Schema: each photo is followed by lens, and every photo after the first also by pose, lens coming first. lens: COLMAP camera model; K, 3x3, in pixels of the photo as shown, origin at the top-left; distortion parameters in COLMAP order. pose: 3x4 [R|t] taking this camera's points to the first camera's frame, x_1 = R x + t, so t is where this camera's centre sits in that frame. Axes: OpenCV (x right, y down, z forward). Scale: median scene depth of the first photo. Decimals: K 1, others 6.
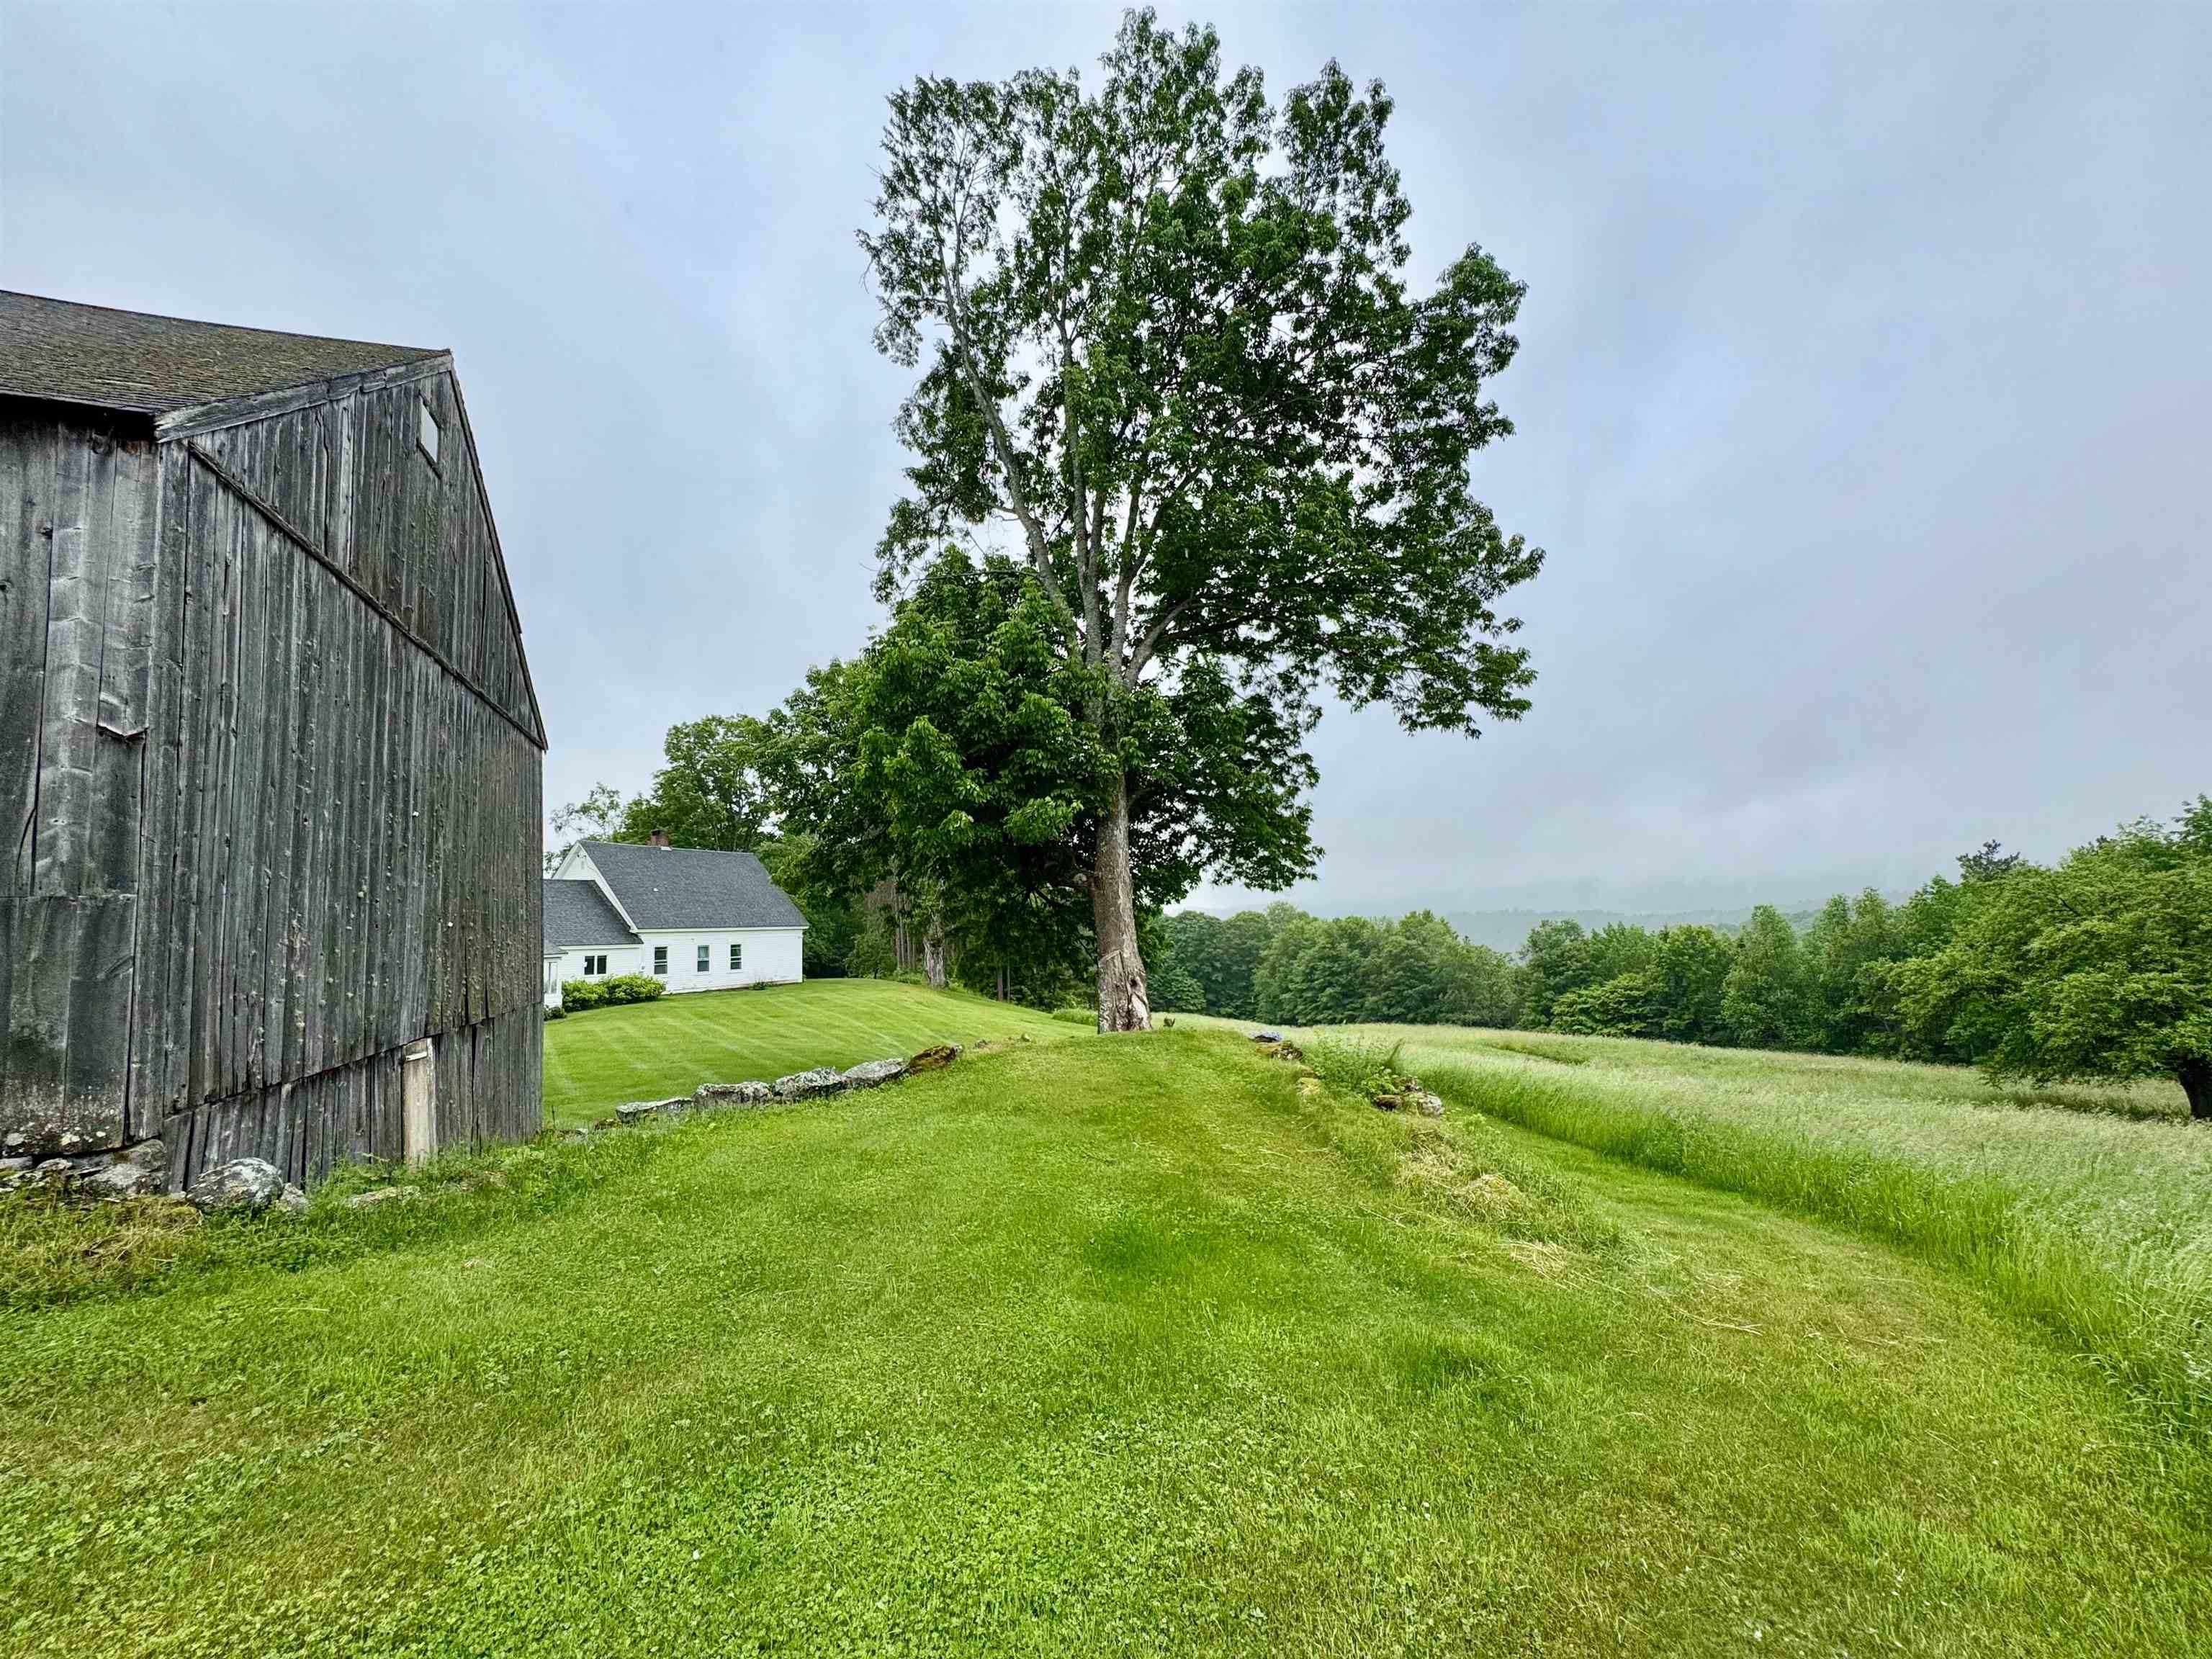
lens RADIAL K [[880.5, 0, 1106.0], [0, 880.5, 829.5], [0, 0, 1]] dist [-0.002867, -0.000796]
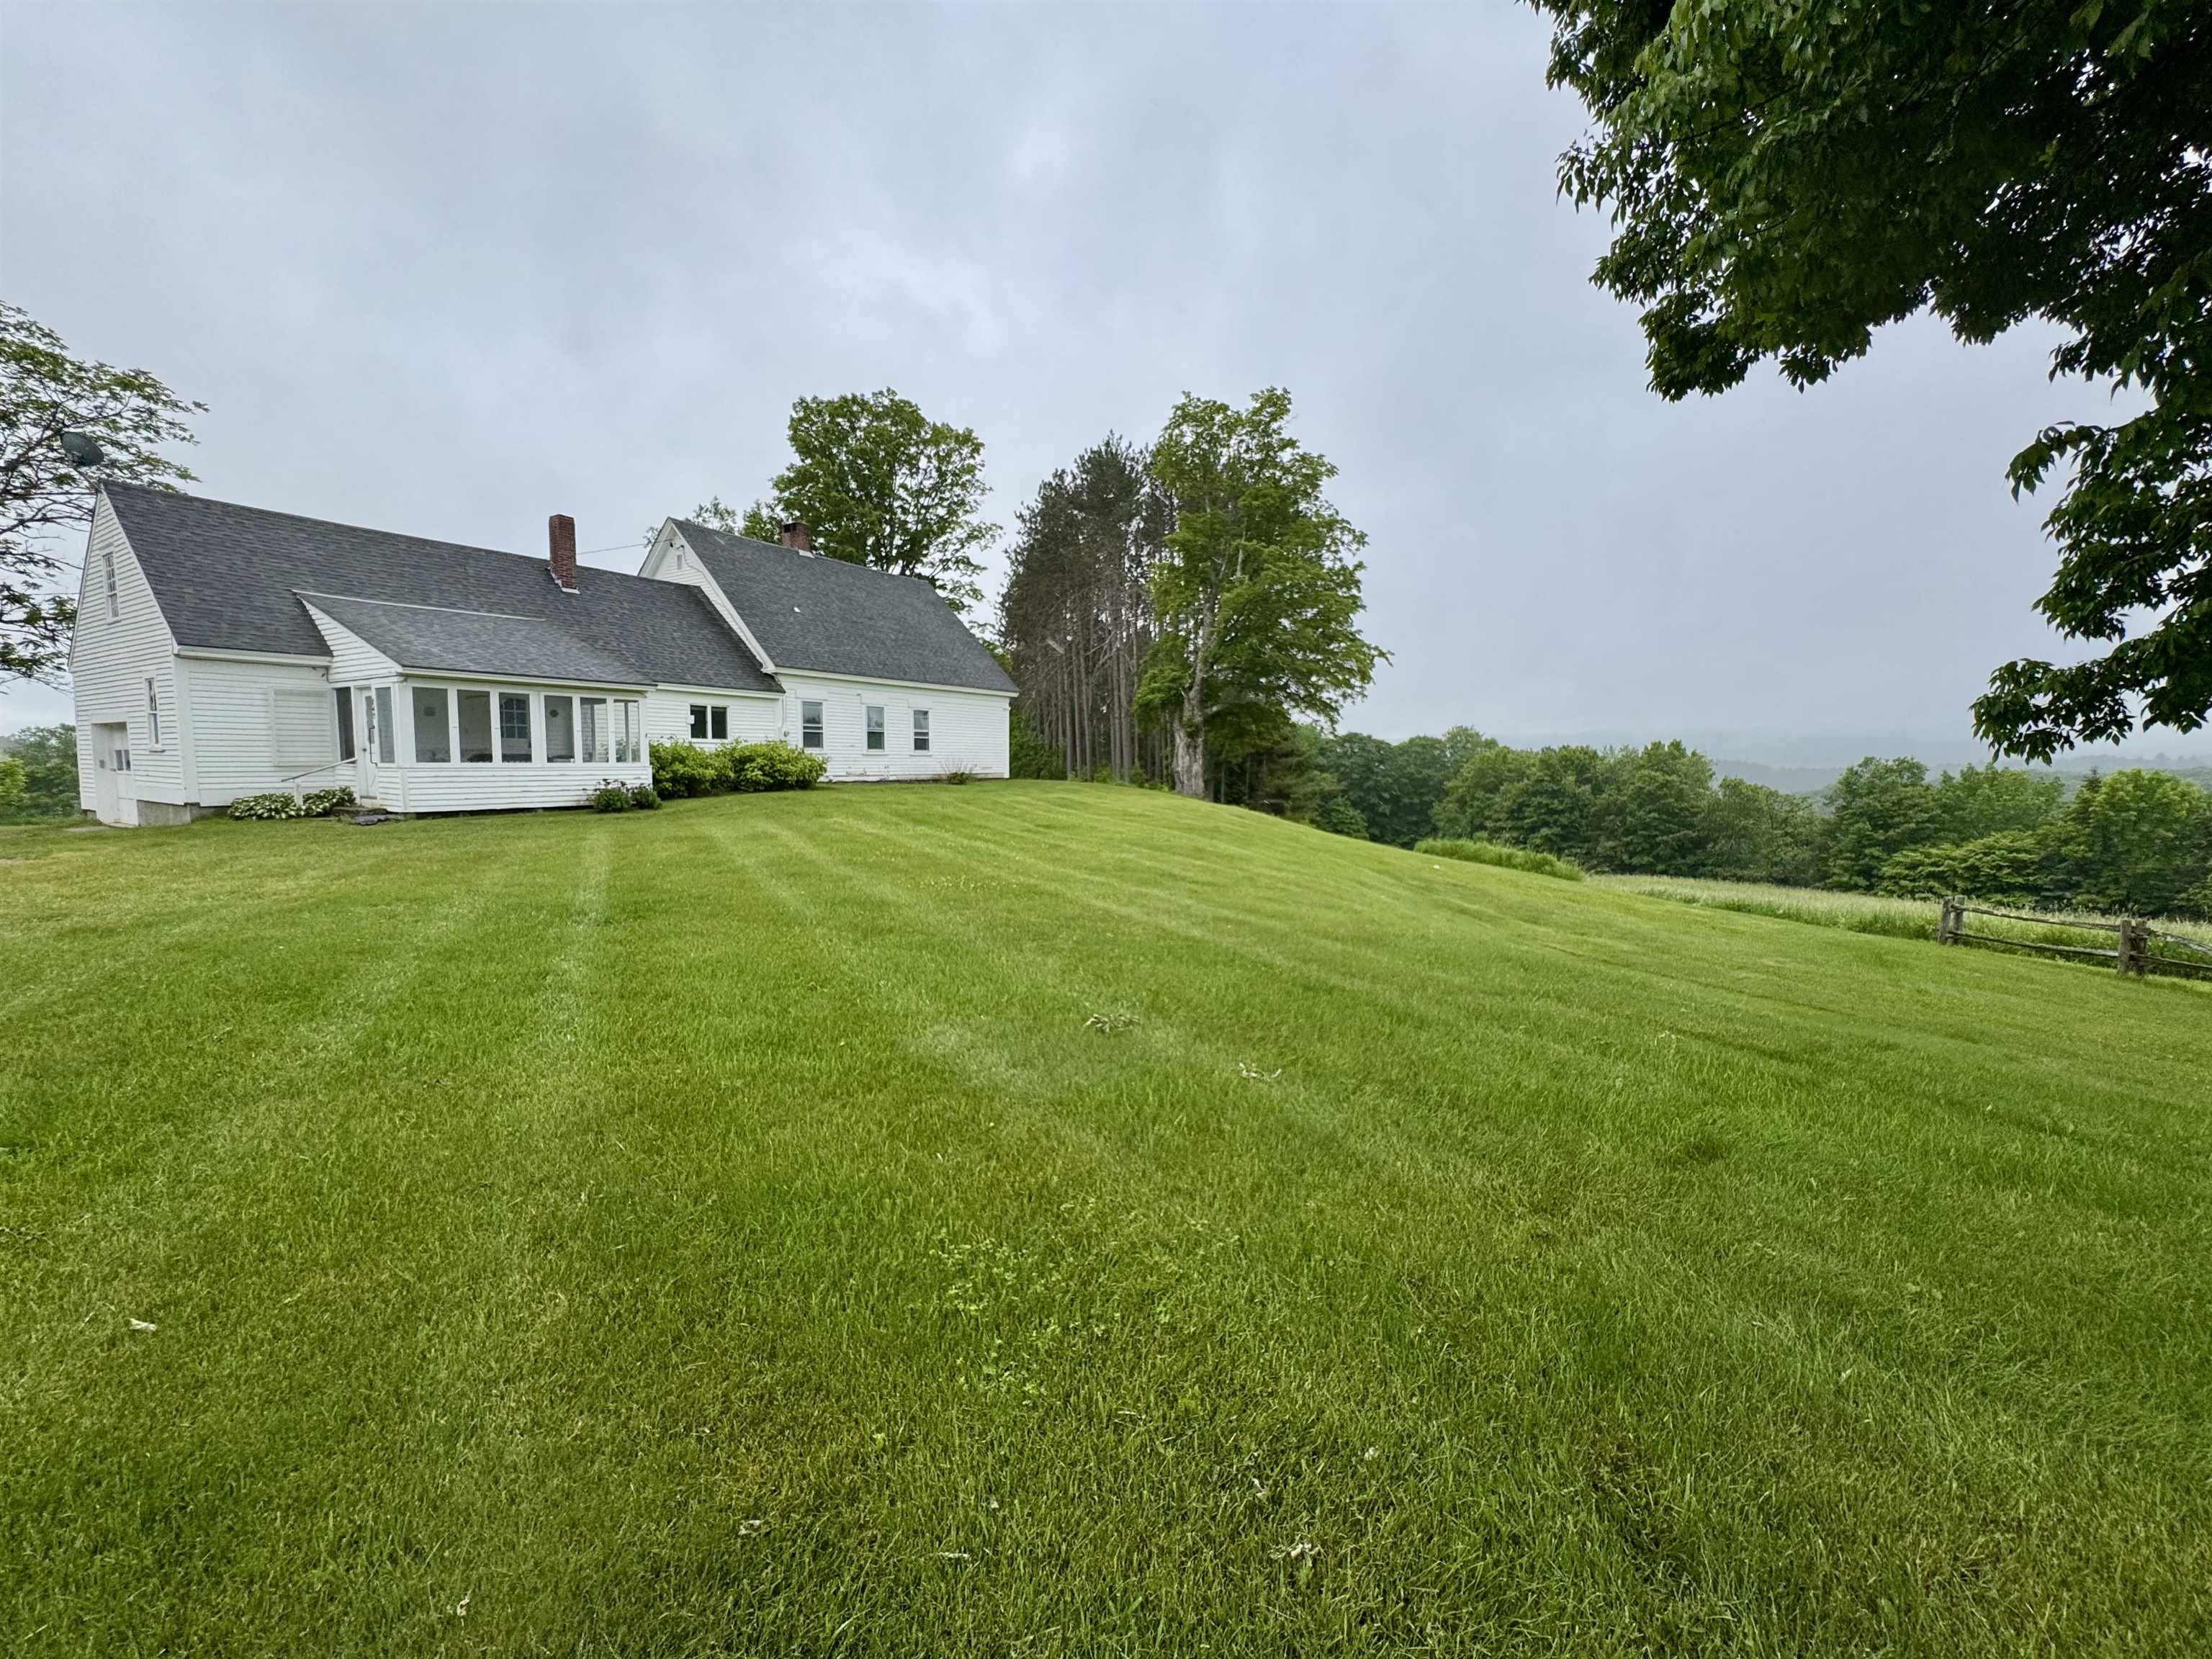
lens RADIAL K [[880.5, 0, 1106.0], [0, 880.5, 829.5], [0, 0, 1]] dist [-0.002867, -0.000796]
pose [[0.993690, 0.053255, -0.098707, -0.104072], [-0.033020, 0.979985, 0.196315, 0.040028], [0.107187, -0.191817, 0.975560, 0.180004]]
